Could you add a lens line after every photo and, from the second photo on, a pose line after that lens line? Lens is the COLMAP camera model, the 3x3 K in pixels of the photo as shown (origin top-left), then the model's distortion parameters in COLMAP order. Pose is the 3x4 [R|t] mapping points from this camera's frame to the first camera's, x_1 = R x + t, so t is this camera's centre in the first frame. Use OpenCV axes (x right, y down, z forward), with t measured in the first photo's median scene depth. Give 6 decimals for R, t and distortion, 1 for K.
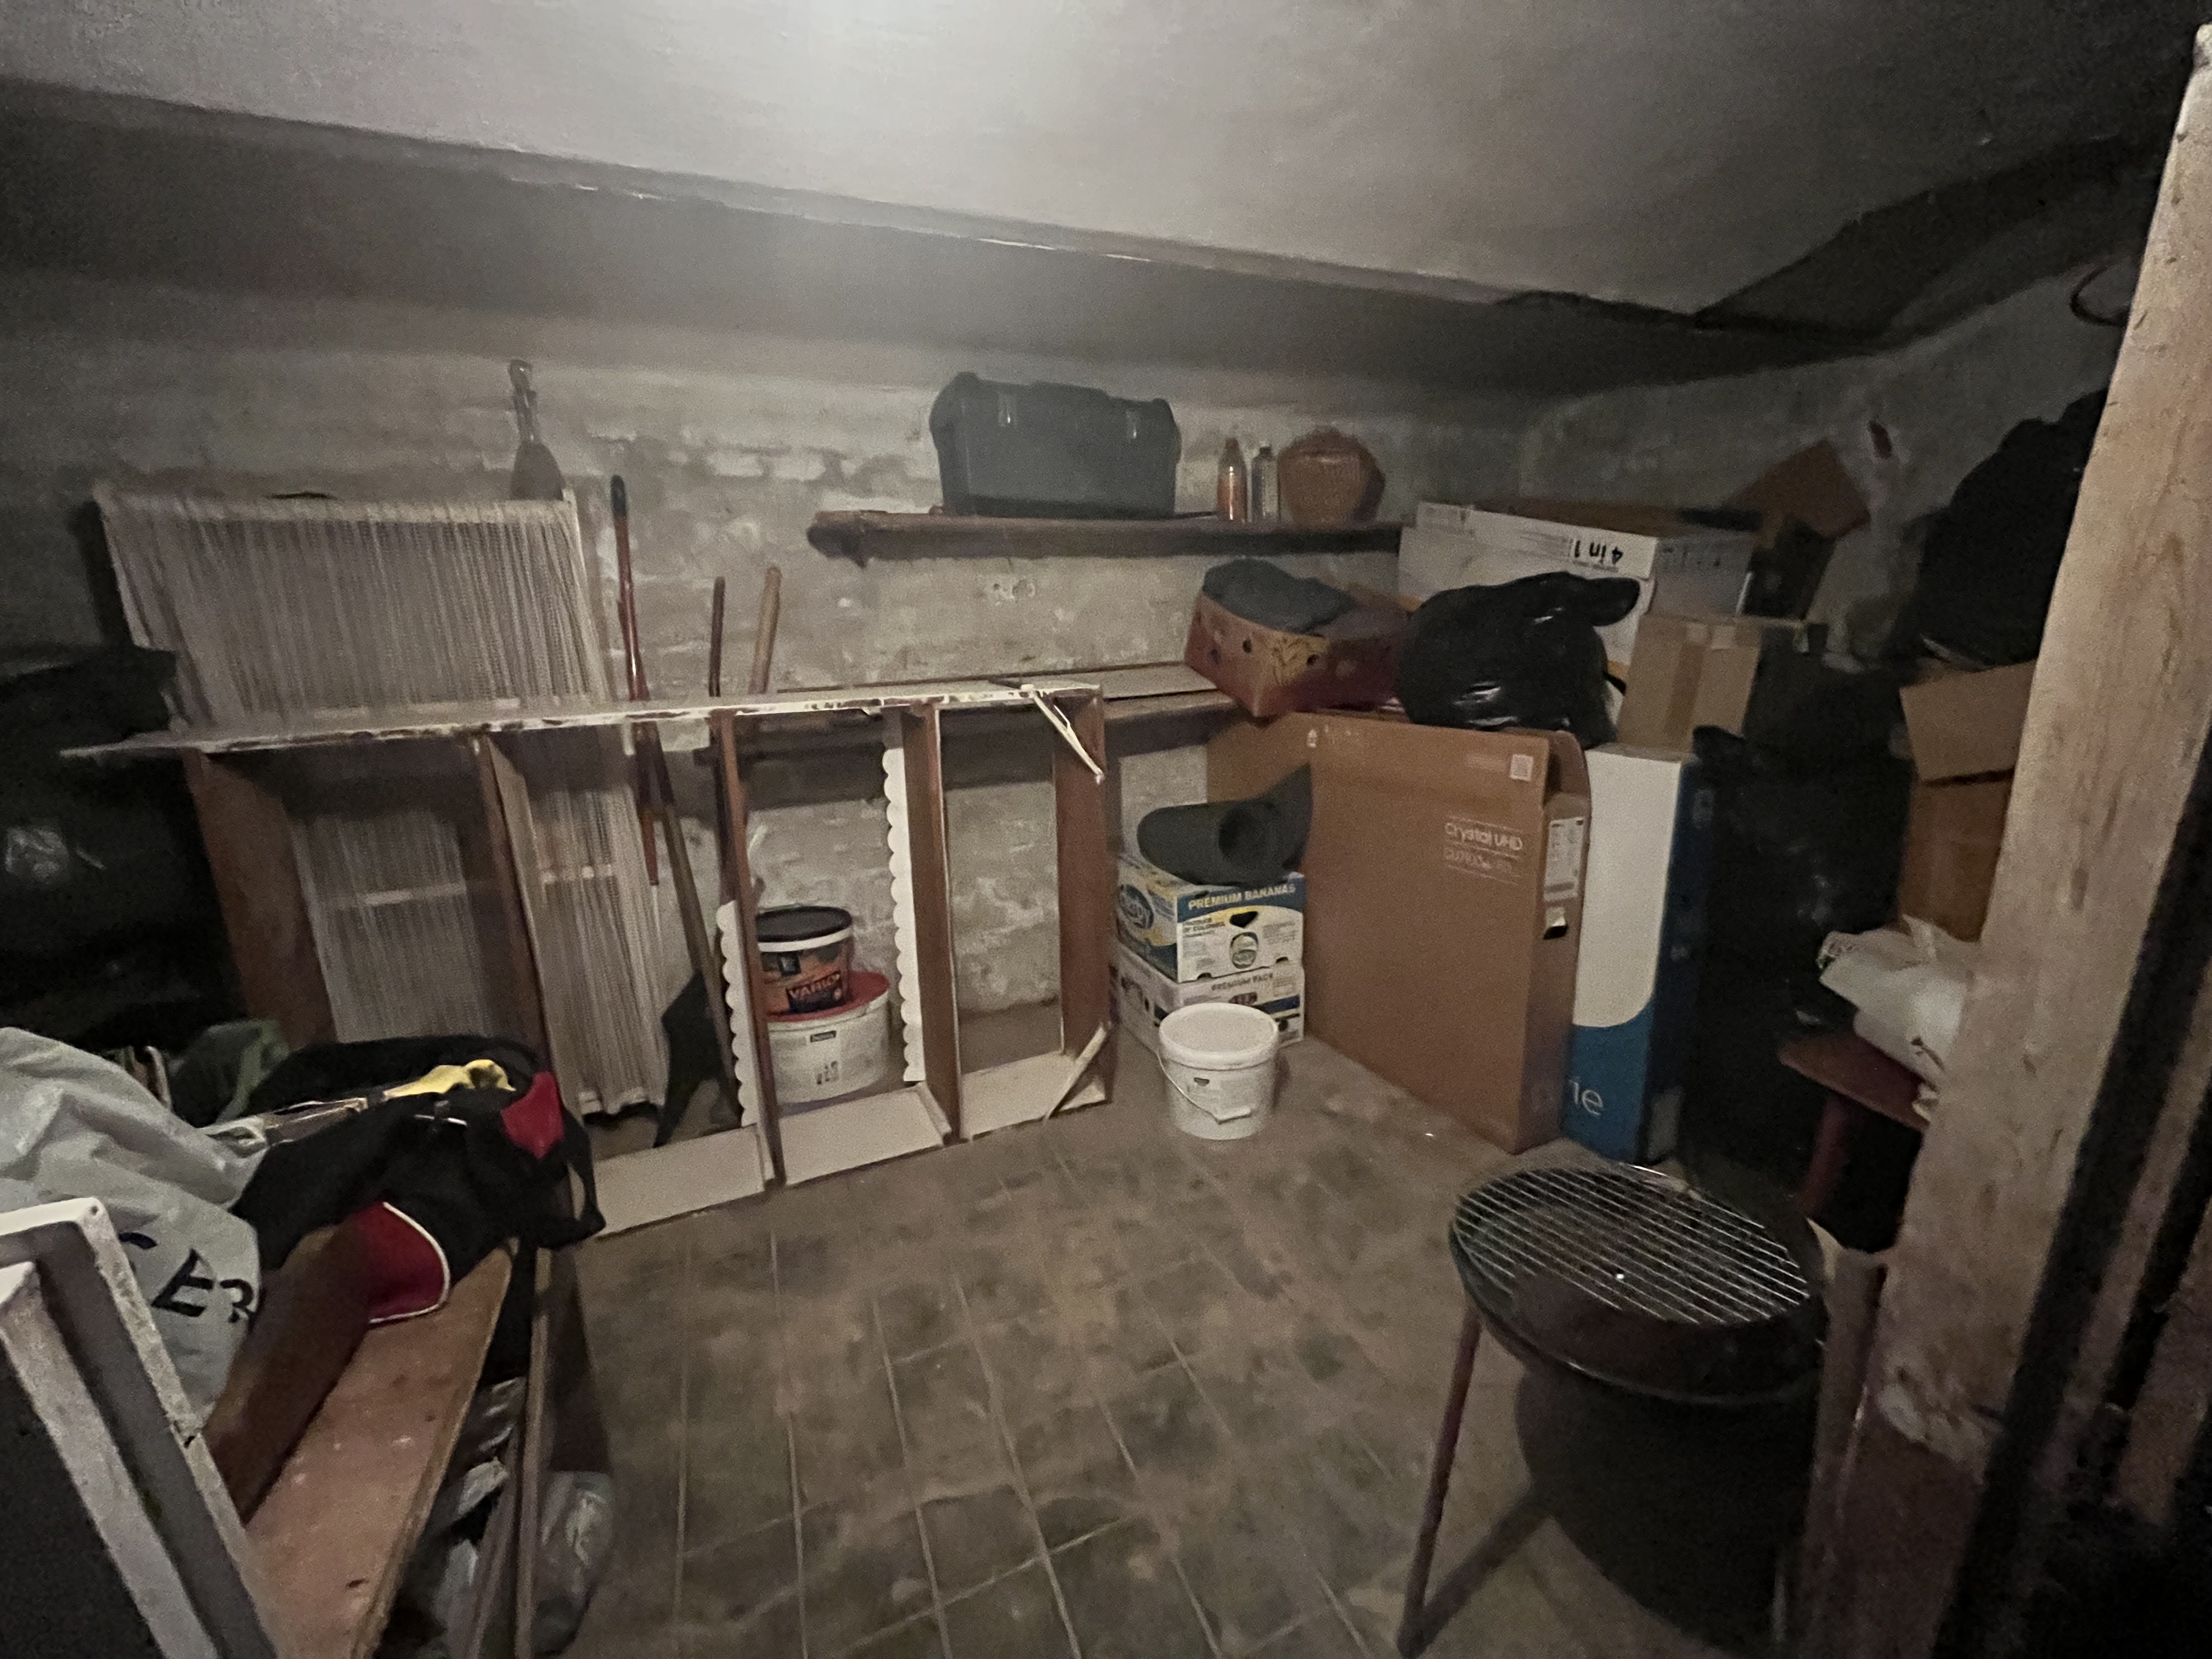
lens RADIAL K [[889.9, 0, 1106.0], [0, 889.9, 815.9], [0, 0, 1]] dist [-0.002106, -0.000170]
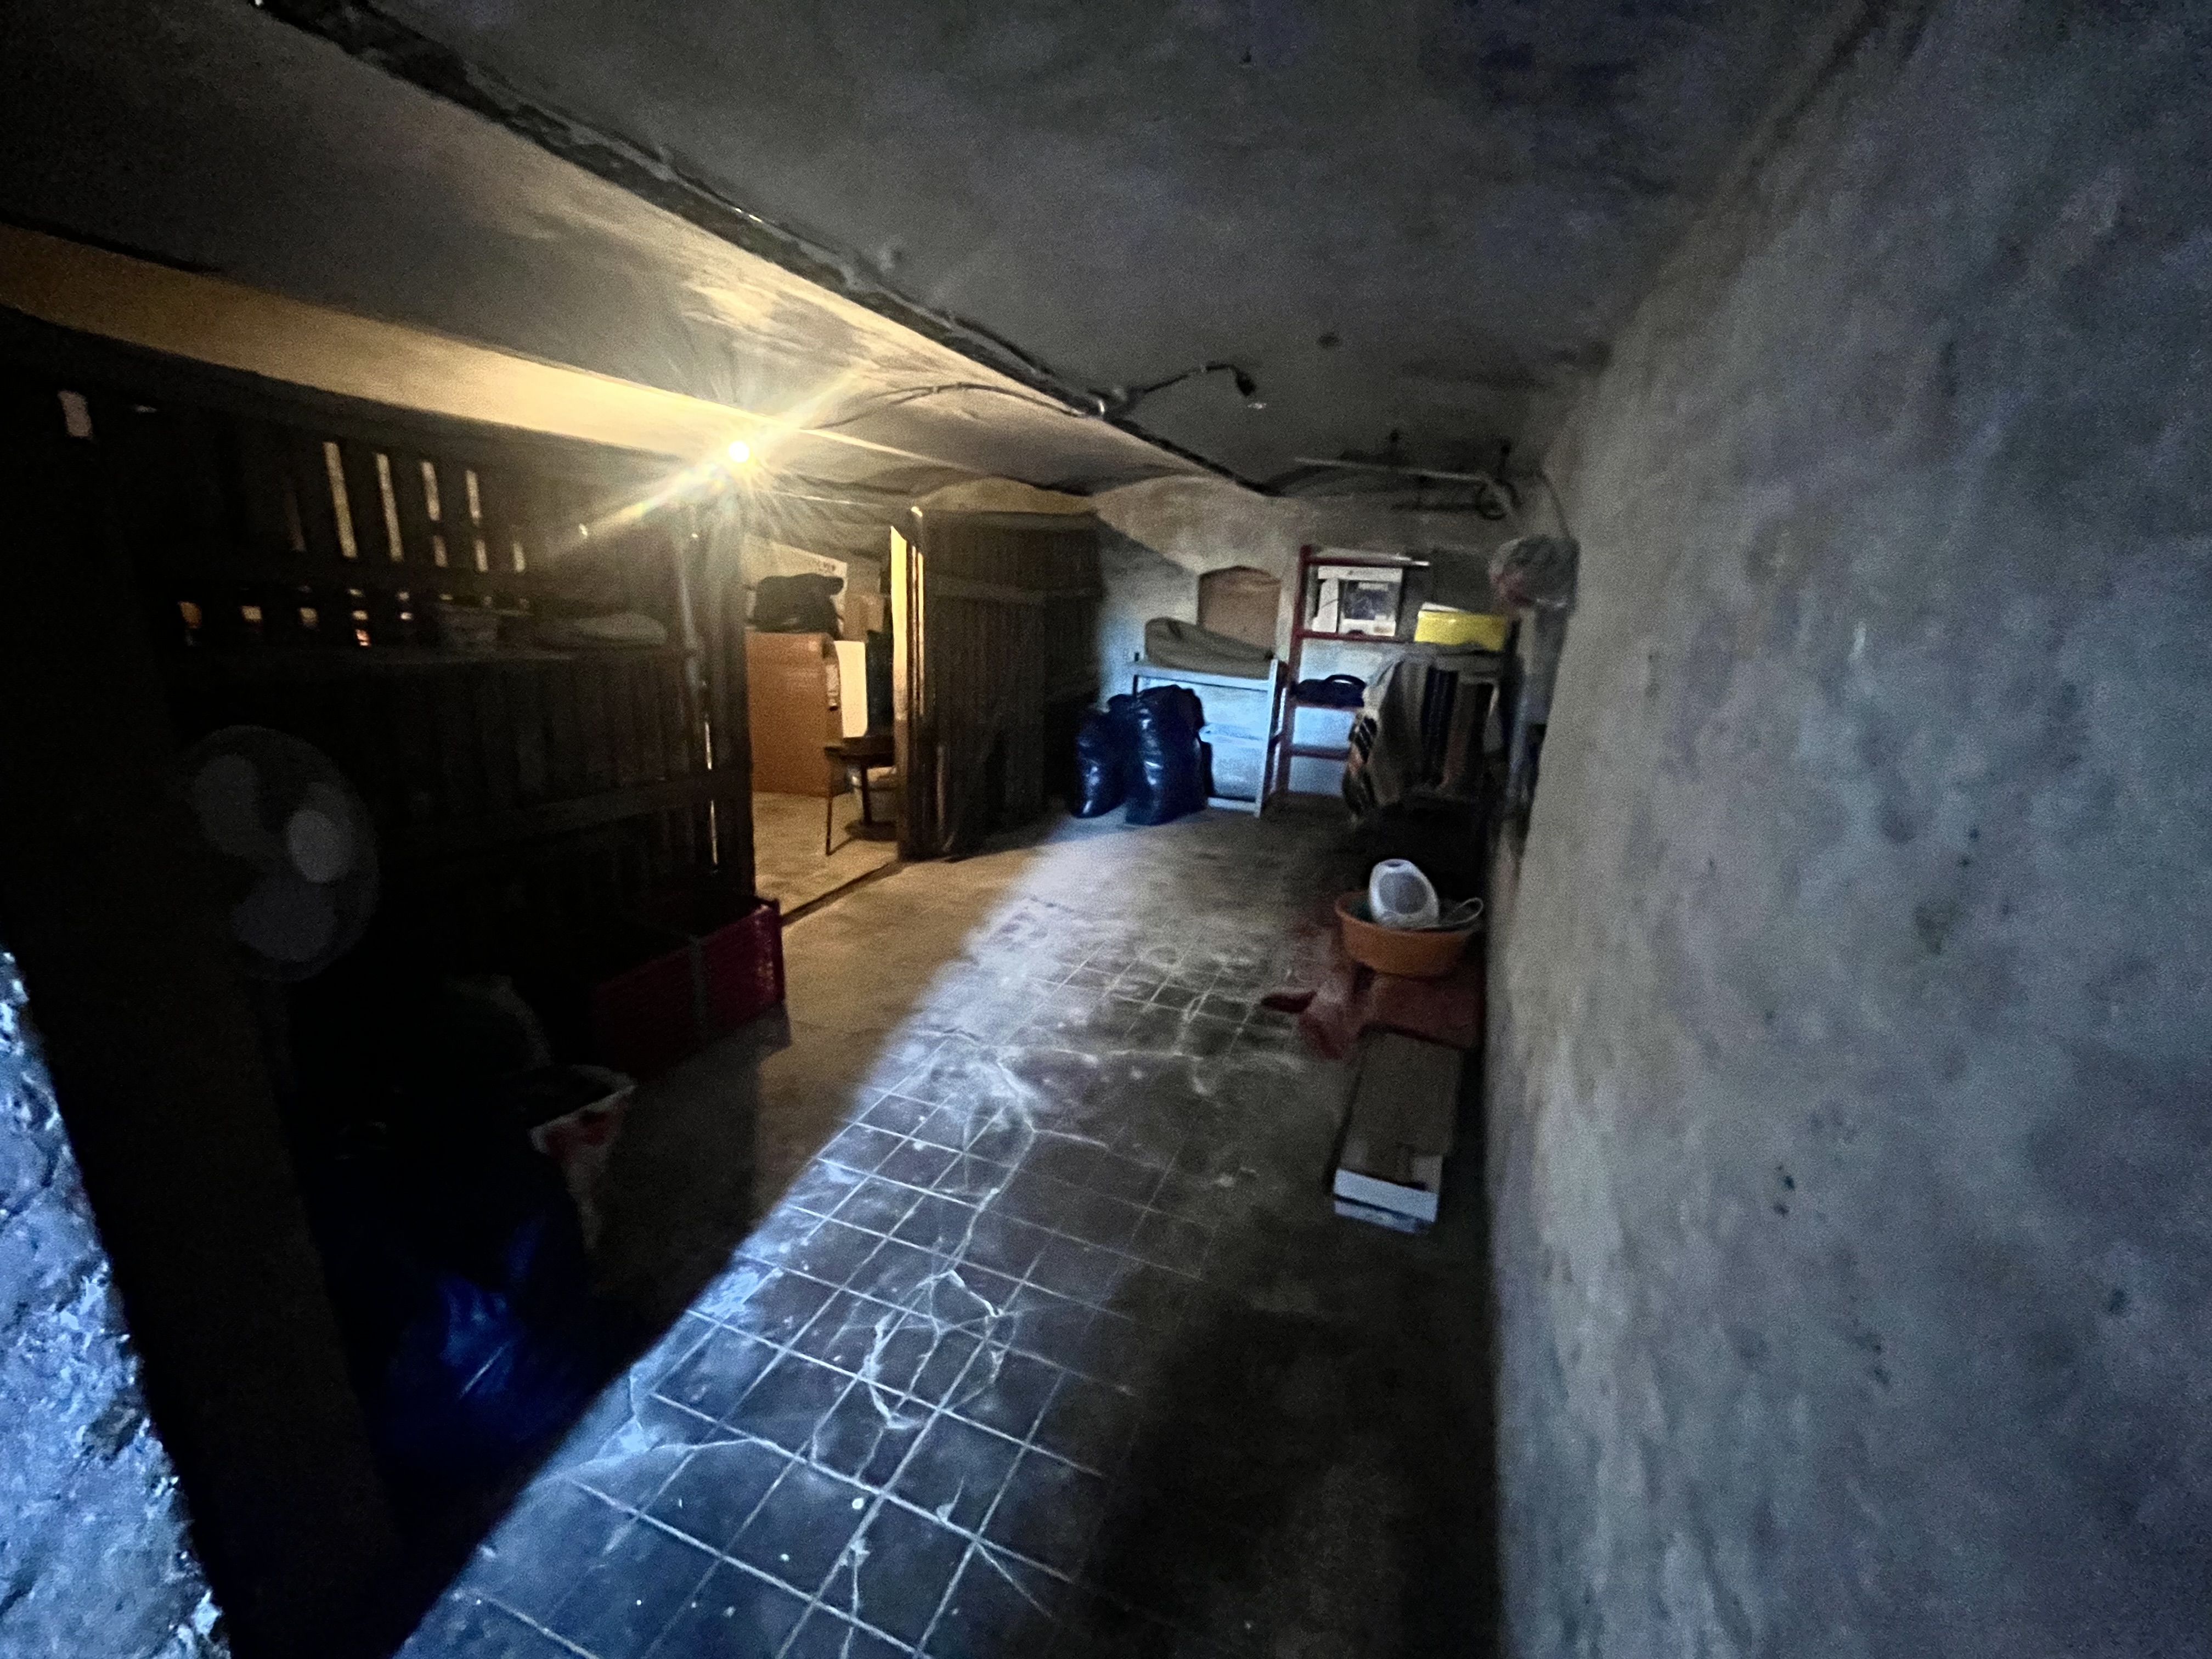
lens RADIAL K [[889.9, 0, 1101.5], [0, 889.9, 829.7], [0, 0, 1]] dist [-0.002106, -0.000170]
pose [[0.691645, -0.133157, 0.709856, -0.888923], [0.112918, 0.990707, 0.075819, 0.380441], [-0.713356, 0.027716, 0.700254, -1.450510]]
